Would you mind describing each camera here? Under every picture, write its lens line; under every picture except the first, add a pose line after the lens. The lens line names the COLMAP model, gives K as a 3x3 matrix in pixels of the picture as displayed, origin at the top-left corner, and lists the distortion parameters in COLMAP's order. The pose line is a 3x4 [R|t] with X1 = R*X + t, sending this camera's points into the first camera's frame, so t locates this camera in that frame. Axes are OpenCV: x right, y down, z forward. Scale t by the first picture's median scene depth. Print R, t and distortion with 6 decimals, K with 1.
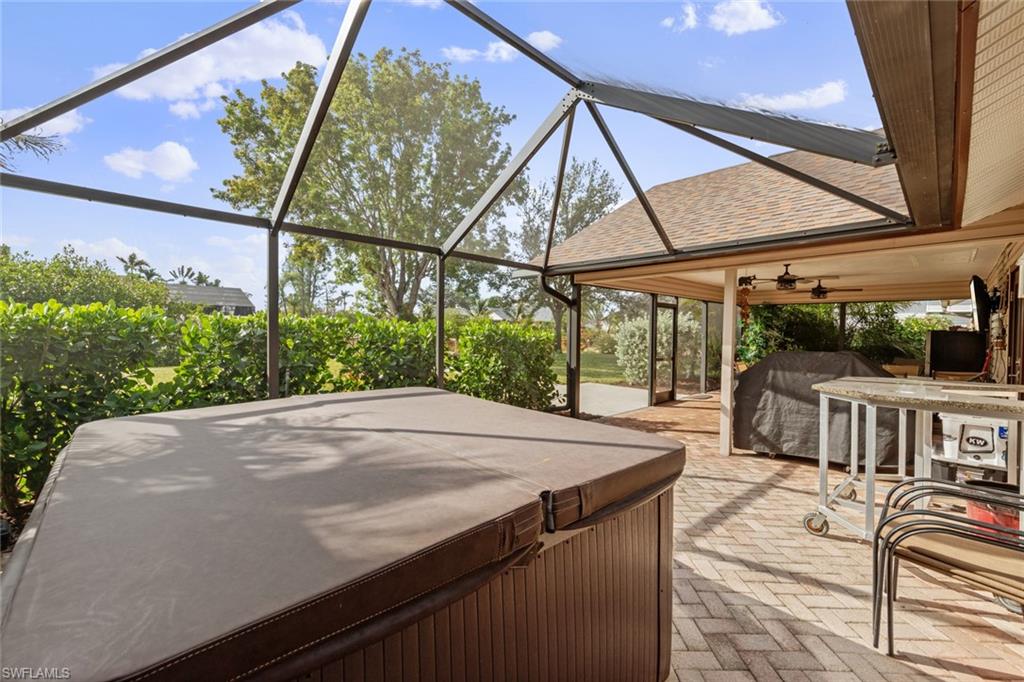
lens RADIAL K [[424.2, 0, 512.0], [0, 424.2, 341.0], [0, 0, 1]] dist [0.000024, 0.000820]
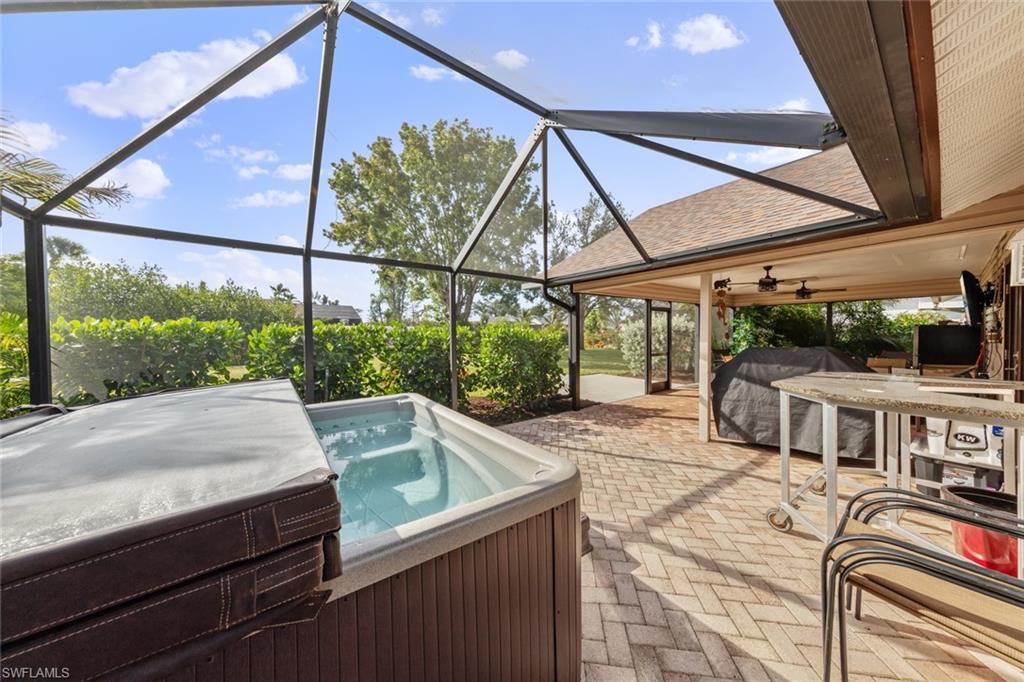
lens RADIAL K [[324.7, 0, 512.8], [0, 324.7, 339.6], [0, 0, 1]] dist [0.003710, -0.000152]
pose [[0.992125, -0.016434, -0.124168, 0.089143], [0.015959, 0.999861, -0.004817, -0.001246], [0.124230, 0.002798, 0.992250, 0.070814]]
